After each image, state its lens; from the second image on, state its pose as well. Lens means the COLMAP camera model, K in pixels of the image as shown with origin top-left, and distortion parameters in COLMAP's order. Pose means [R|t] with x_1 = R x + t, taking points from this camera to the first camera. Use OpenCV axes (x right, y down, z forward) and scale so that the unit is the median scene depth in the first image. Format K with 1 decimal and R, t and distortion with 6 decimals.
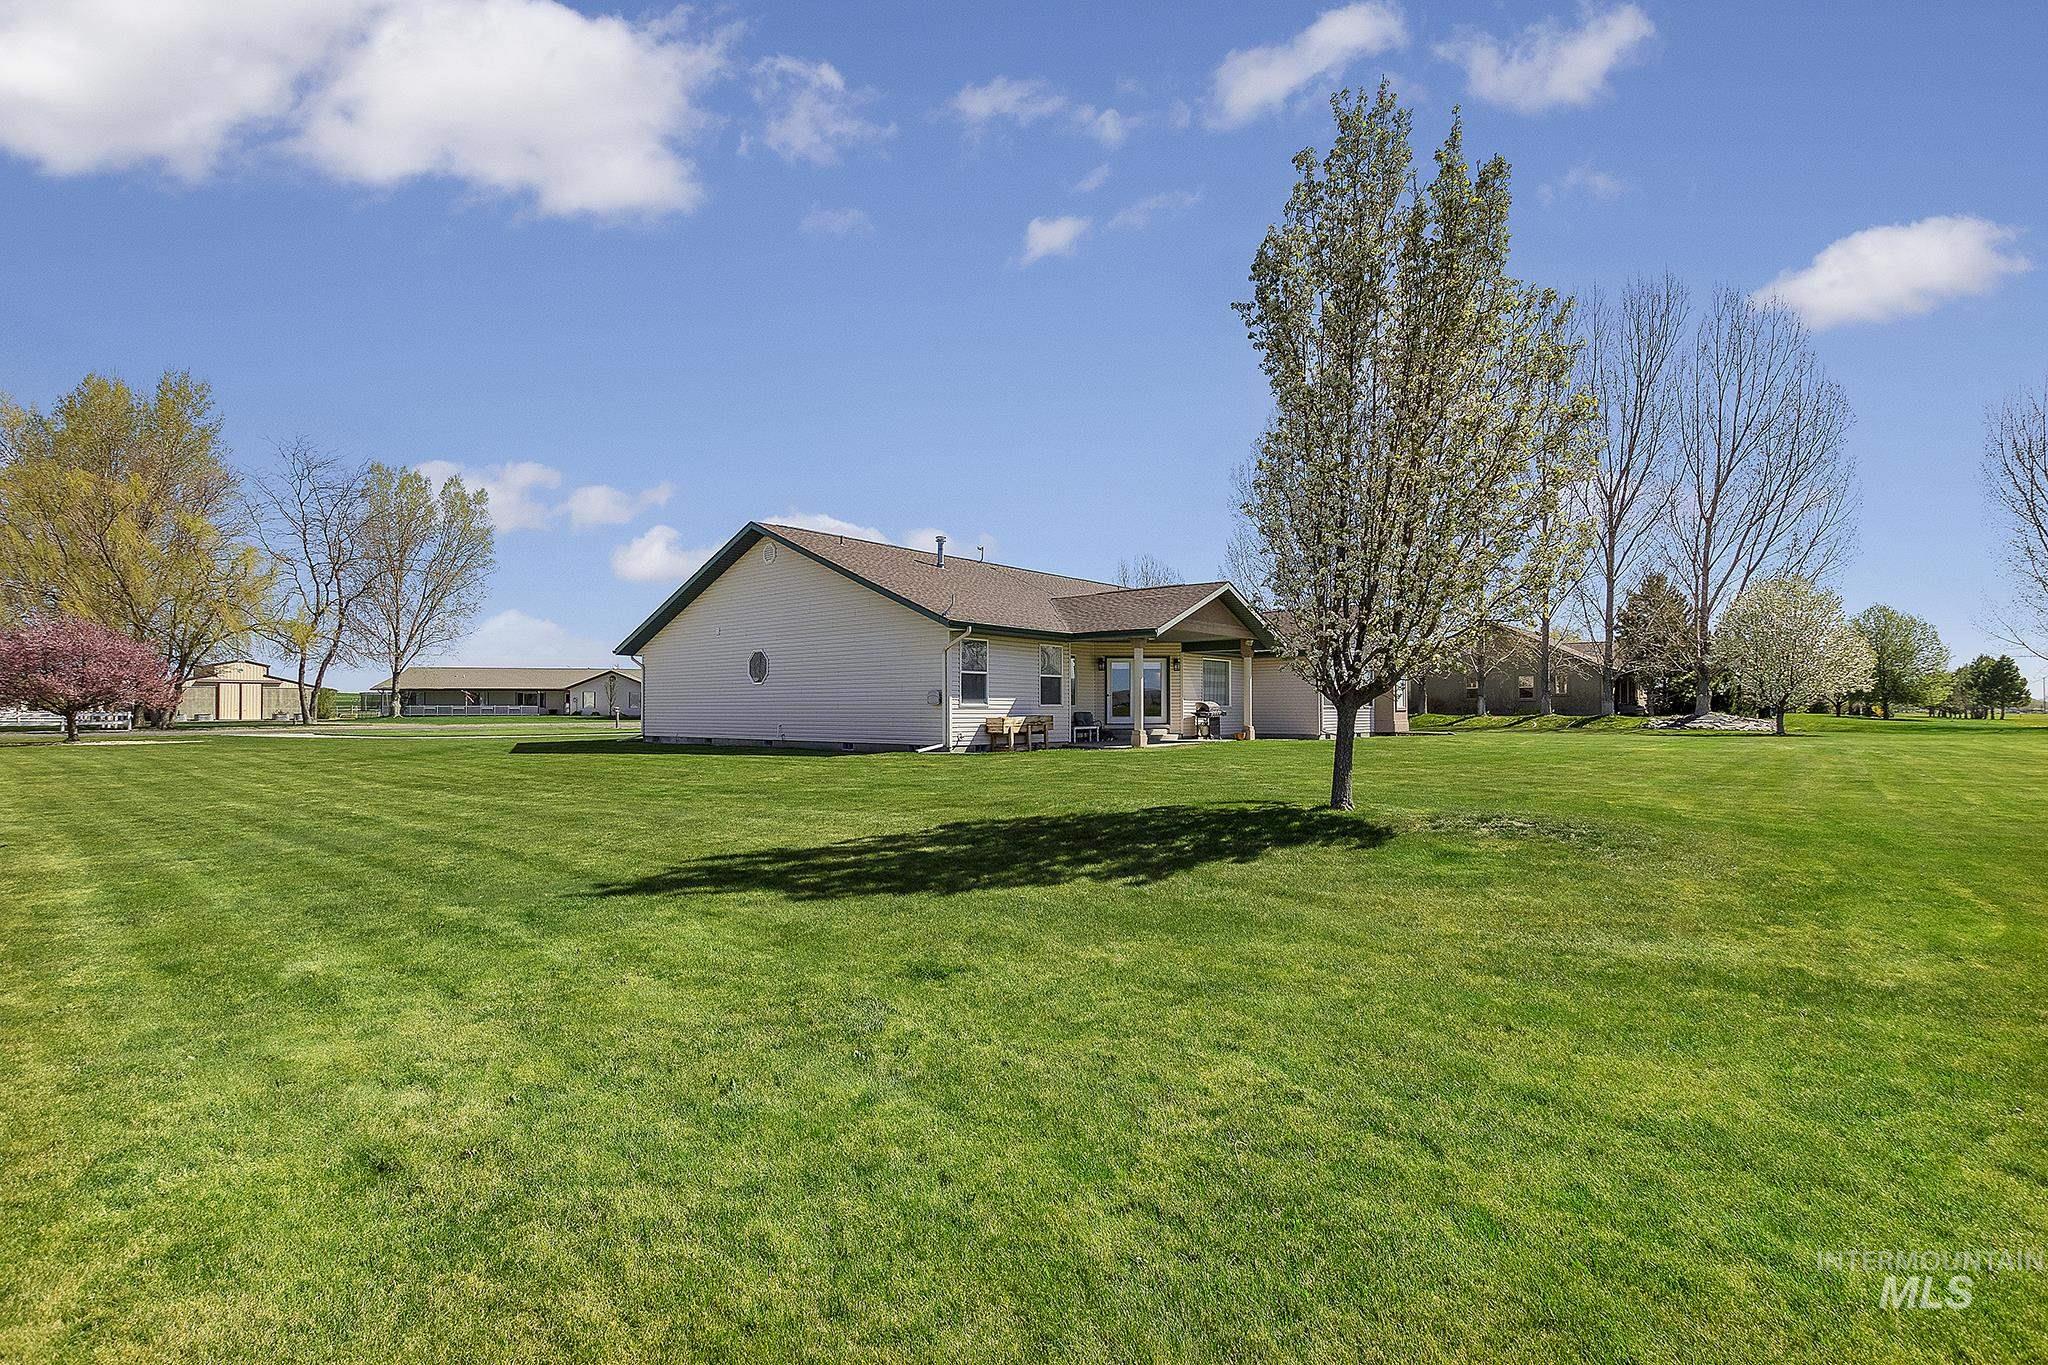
lens RADIAL K [[945.8, 0, 1024.0], [0, 945.8, 687.1], [0, 0, 1]] dist [-0.000989, -0.000001]
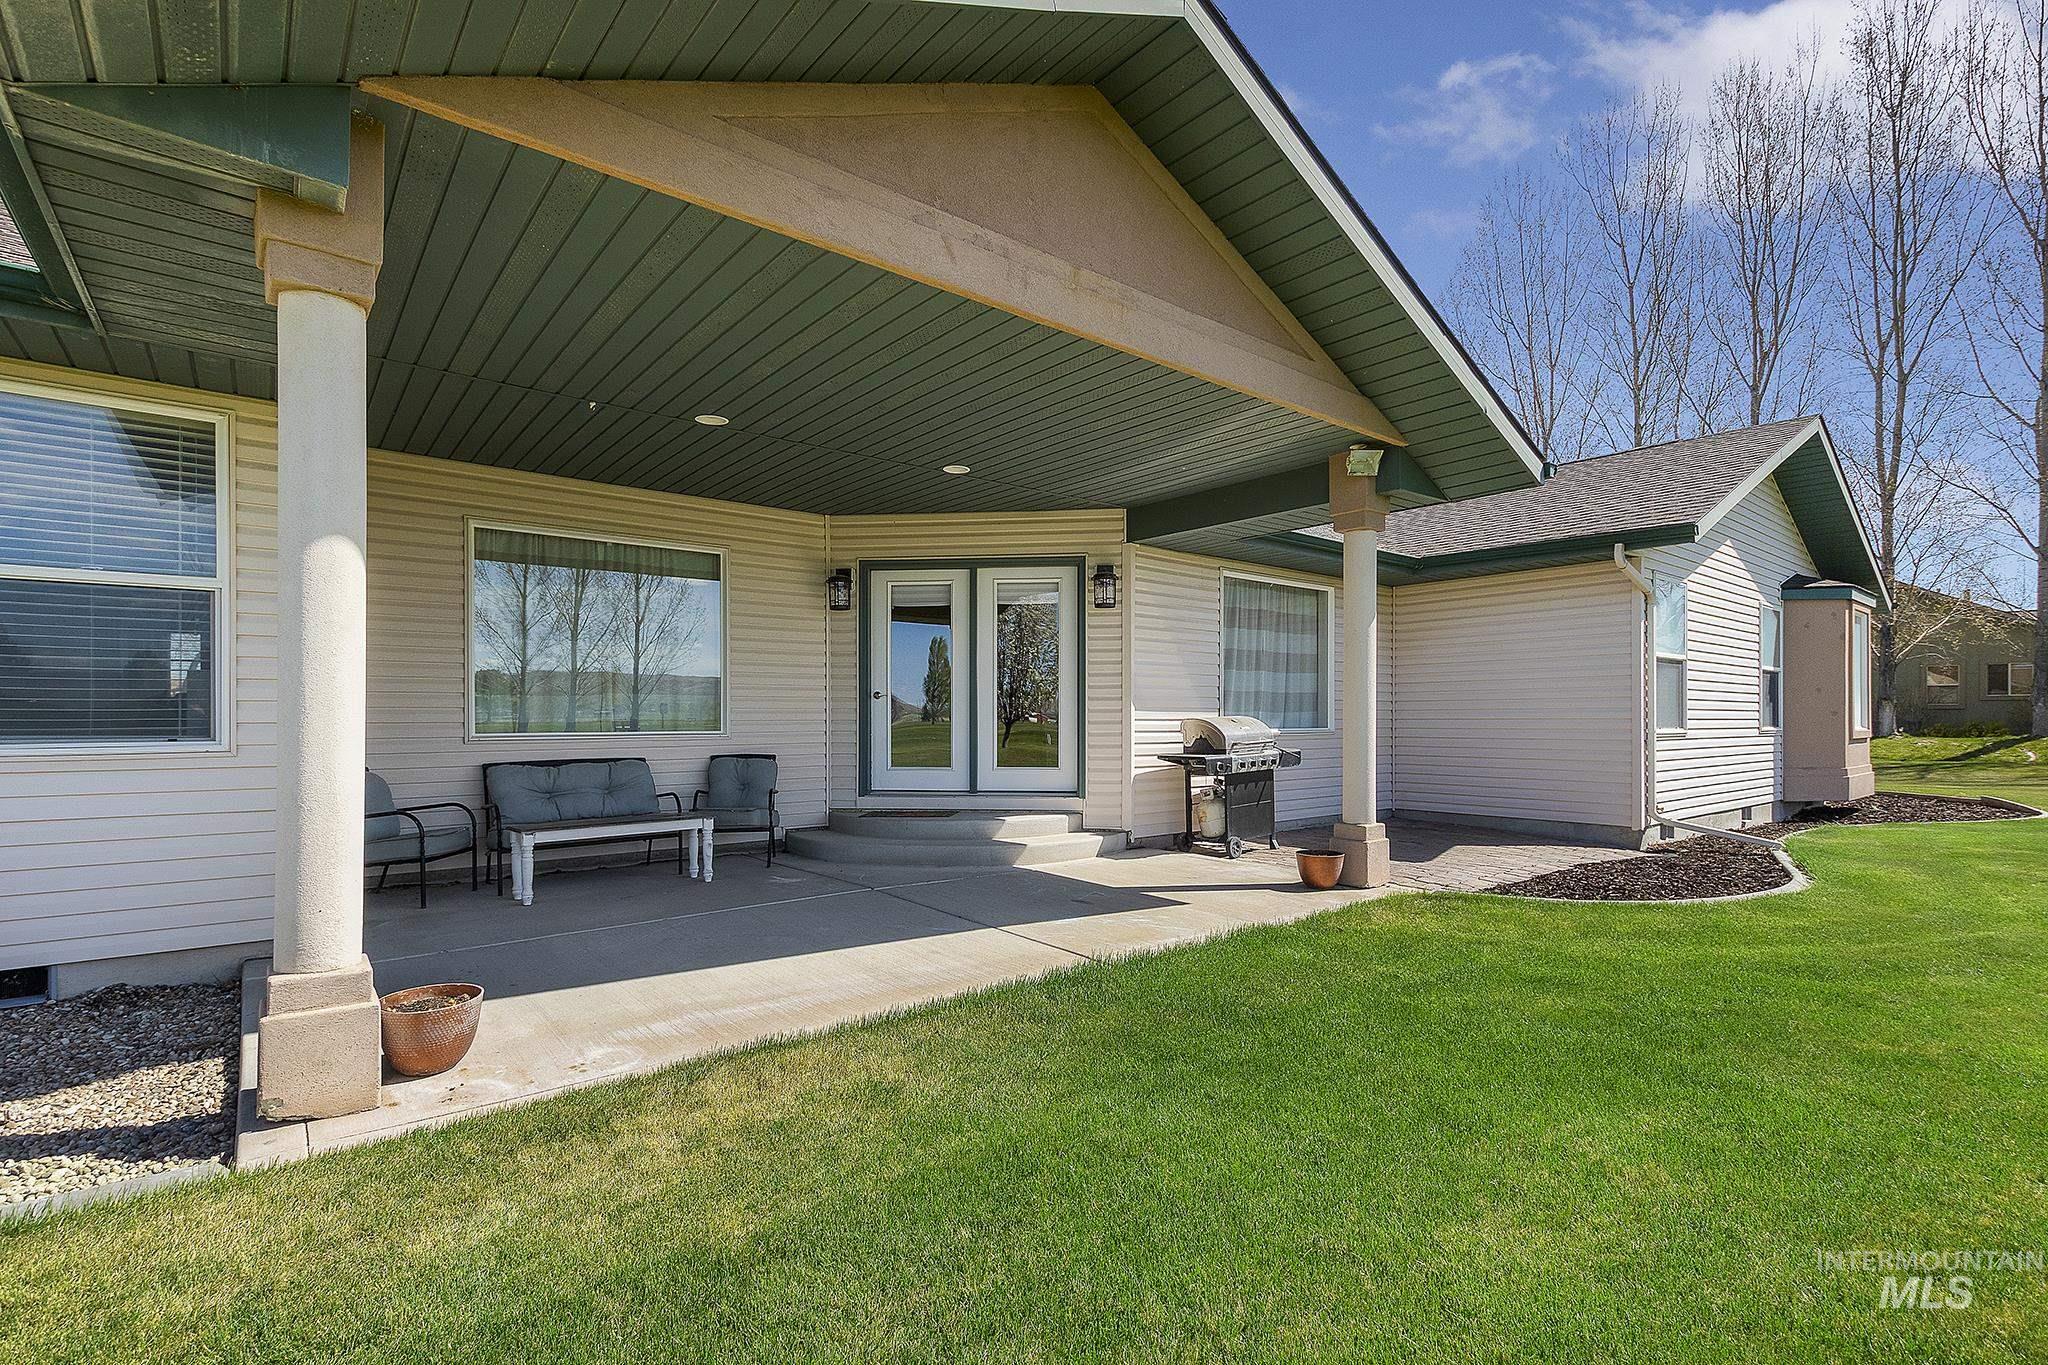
lens RADIAL K [[945.8, 0, 1020.8], [0, 945.8, 697.1], [0, 0, 1]] dist [-0.000989, -0.000001]
pose [[0.980613, 0.004090, -0.195910, 0.163485], [-0.002083, 0.999943, 0.010453, 0.005794], [0.195941, -0.009842, 0.980566, 0.612907]]
